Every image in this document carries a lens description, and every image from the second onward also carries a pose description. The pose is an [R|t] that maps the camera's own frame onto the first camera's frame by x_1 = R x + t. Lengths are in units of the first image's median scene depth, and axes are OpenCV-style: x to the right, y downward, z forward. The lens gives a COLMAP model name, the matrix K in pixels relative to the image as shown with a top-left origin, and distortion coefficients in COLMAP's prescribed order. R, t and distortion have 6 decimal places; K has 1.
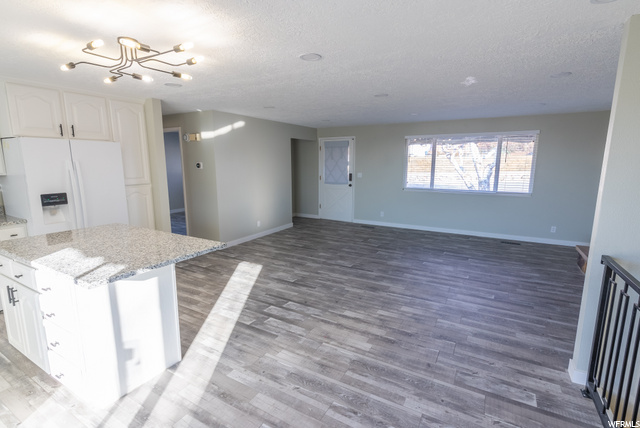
lens RADIAL K [[305.1, 0, 318.9], [0, 305.1, 213.4], [0, 0, 1]] dist [0.003103, 0.000057]
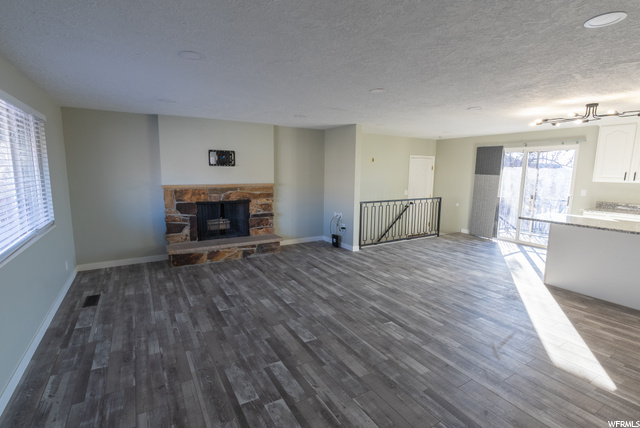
lens RADIAL K [[305.1, 0, 318.9], [0, 305.1, 213.4], [0, 0, 1]] dist [0.003103, 0.000057]
pose [[-0.875020, -0.078475, 0.477684, -0.085647], [0.070742, 0.955450, 0.286549, -0.355047], [-0.478890, 0.284529, -0.830486, 2.066181]]
